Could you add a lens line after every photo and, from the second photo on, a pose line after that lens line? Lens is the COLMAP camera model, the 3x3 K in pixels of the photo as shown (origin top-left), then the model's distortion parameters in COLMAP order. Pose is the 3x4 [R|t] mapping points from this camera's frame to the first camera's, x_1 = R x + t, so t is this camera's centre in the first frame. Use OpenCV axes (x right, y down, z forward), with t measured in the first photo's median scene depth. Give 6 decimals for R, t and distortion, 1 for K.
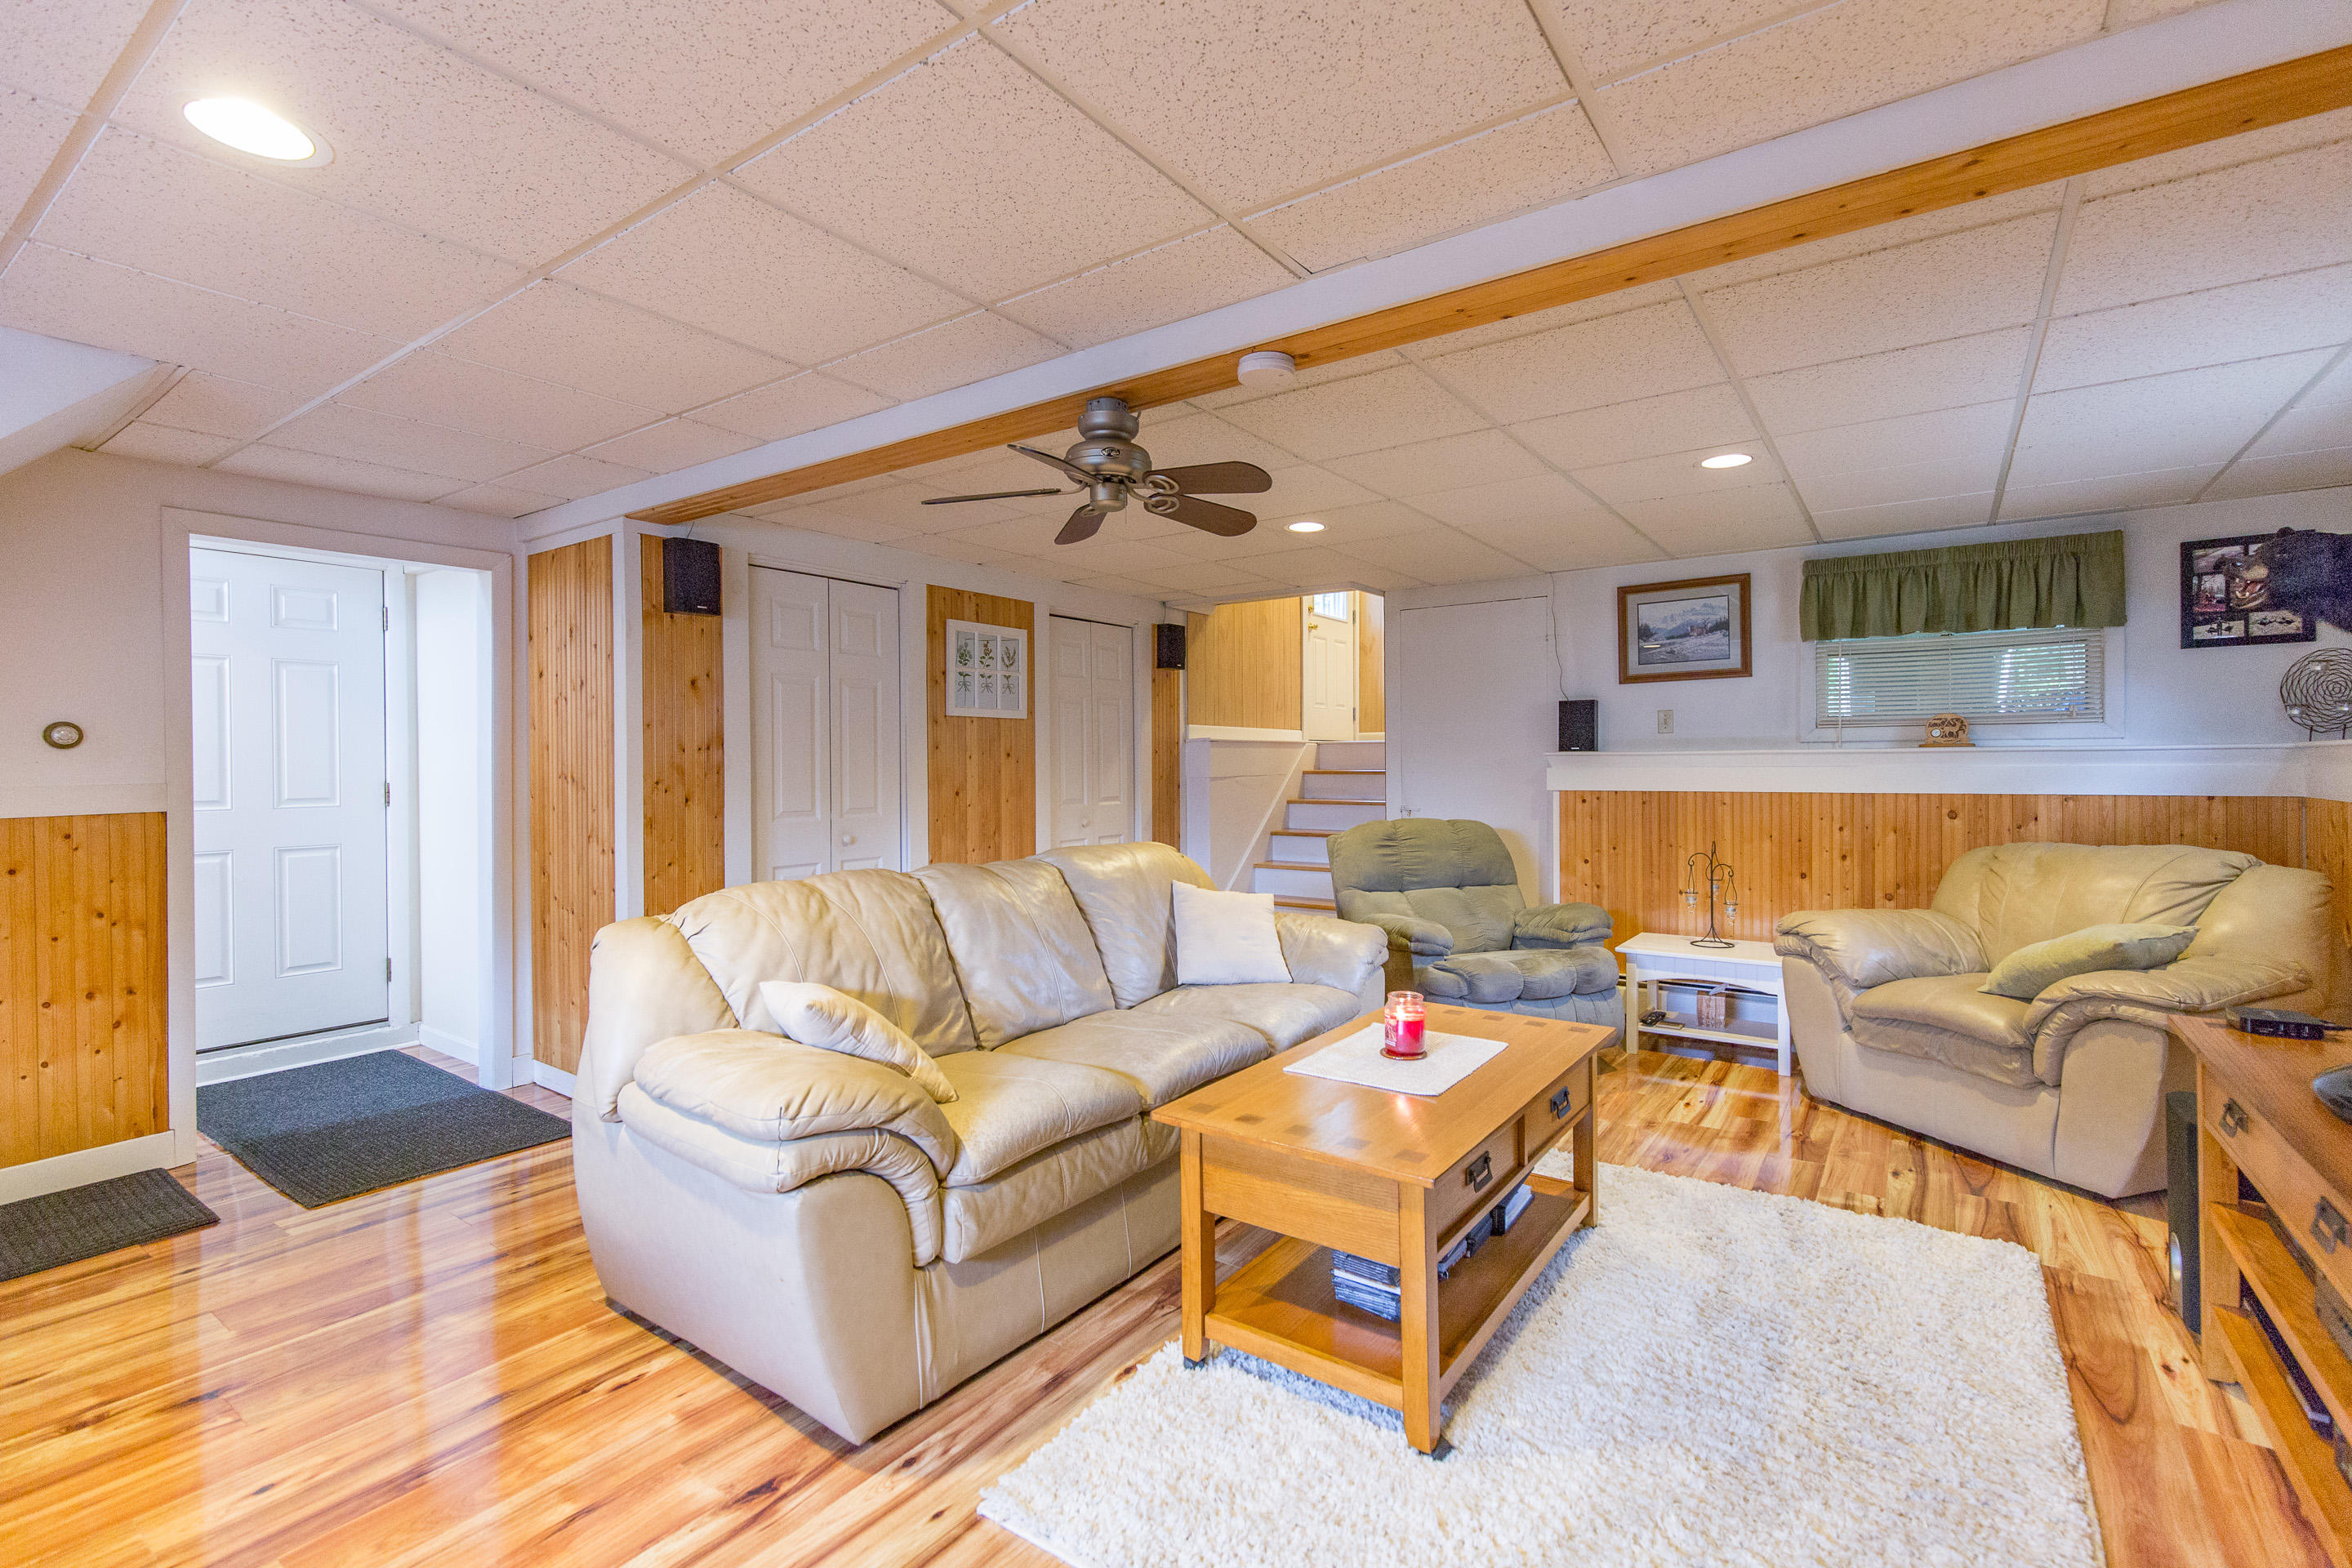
lens RADIAL K [[1056.1, 0, 1178.9], [0, 1056.1, 768.6], [0, 0, 1]] dist [0.005538, 0.000274]
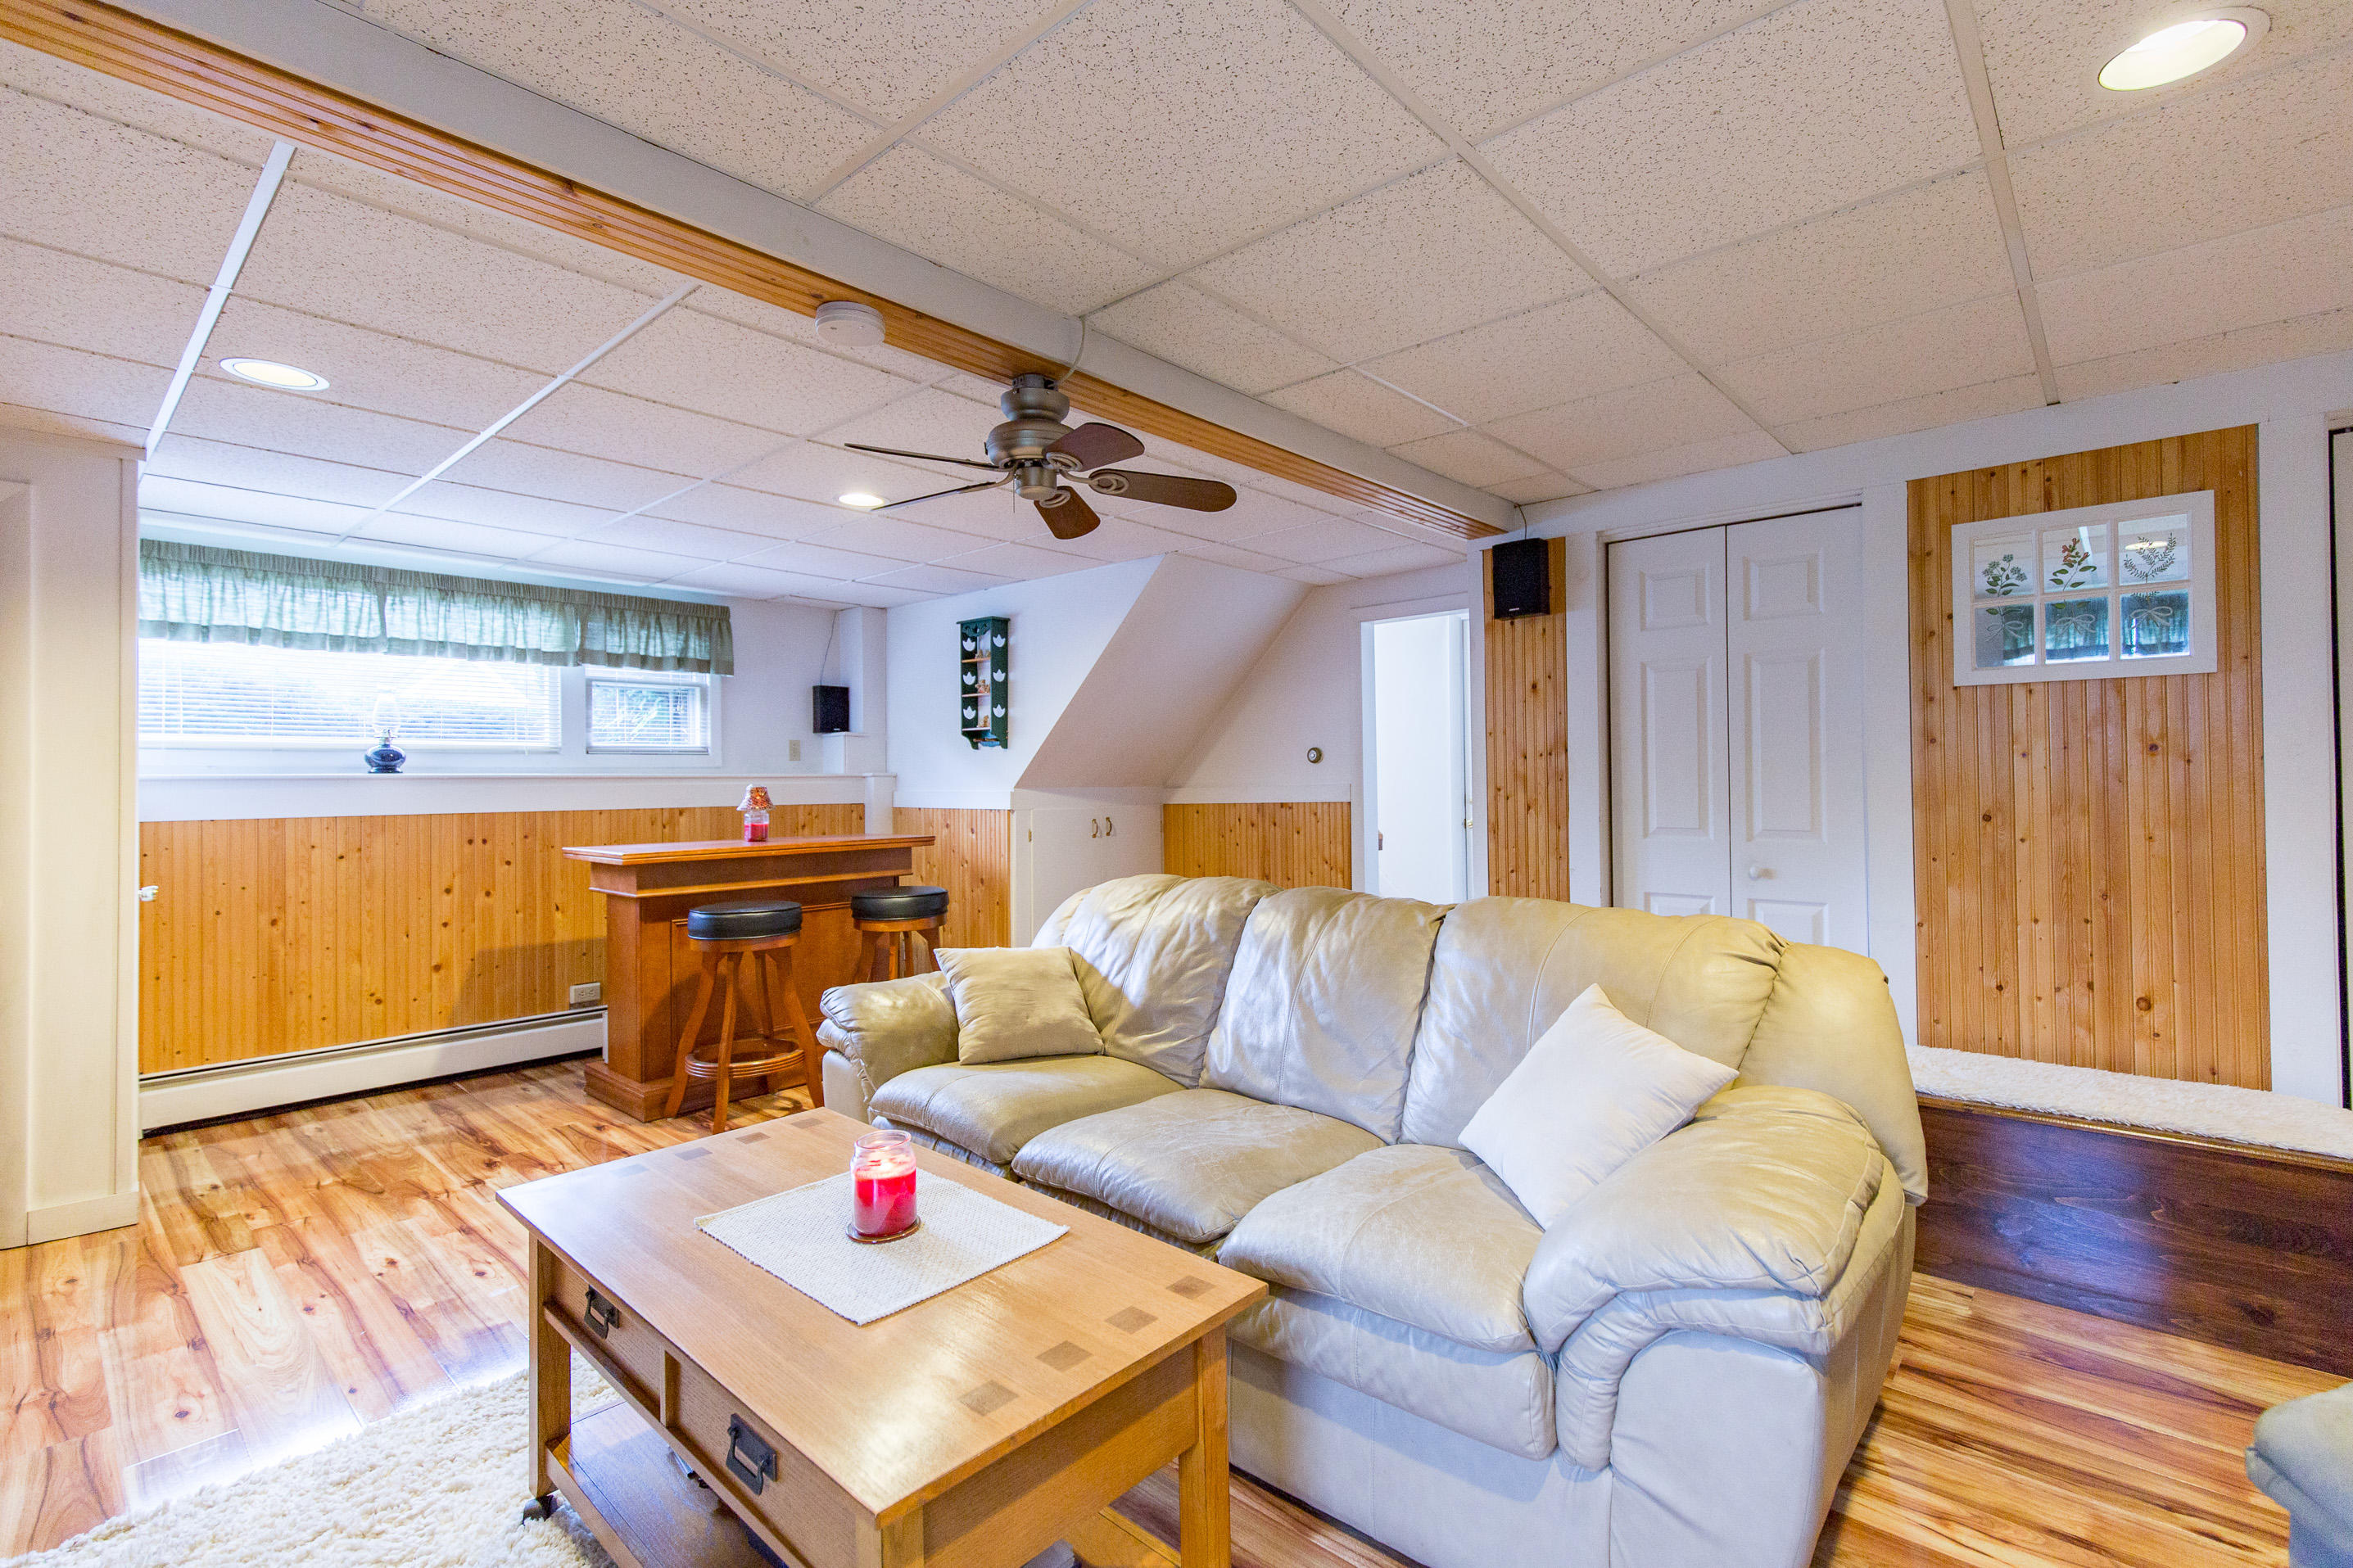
lens RADIAL K [[1056.4, 0, 1190.1], [0, 1056.4, 772.4], [0, 0, 1]] dist [0.005538, 0.000274]
pose [[-0.115945, 0.007964, -0.993224, 0.477762], [0.006350, 0.999953, 0.007276, -0.010410], [0.993235, -0.005463, -0.115990, 0.712155]]
